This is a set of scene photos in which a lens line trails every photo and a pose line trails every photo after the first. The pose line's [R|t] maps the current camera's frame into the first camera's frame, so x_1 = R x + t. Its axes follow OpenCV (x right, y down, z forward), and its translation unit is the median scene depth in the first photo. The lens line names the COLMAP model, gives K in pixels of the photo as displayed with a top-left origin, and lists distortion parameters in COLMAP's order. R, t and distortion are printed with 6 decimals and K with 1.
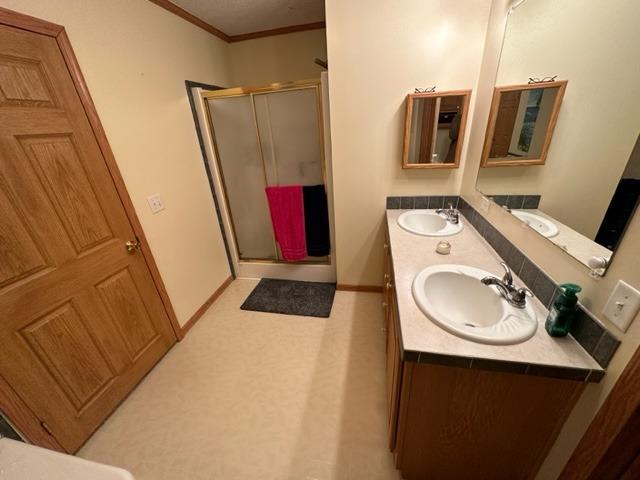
lens RADIAL K [[254.7, 0, 320.0], [0, 254.7, 240.0], [0, 0, 1]] dist [-0.001852, 0.000448]
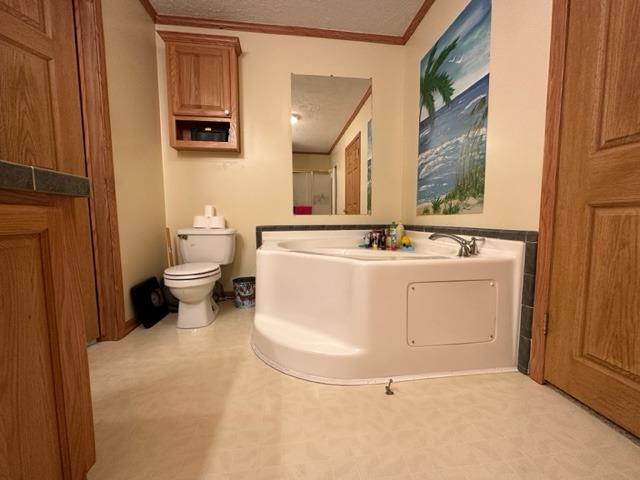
lens RADIAL K [[254.7, 0, 320.0], [0, 254.7, 240.0], [0, 0, 1]] dist [-0.001852, 0.000448]
pose [[-0.943019, 0.098382, -0.317862, -0.060598], [-0.072502, 0.871582, 0.484859, 0.100740], [0.324744, 0.480277, -0.814786, 1.288552]]
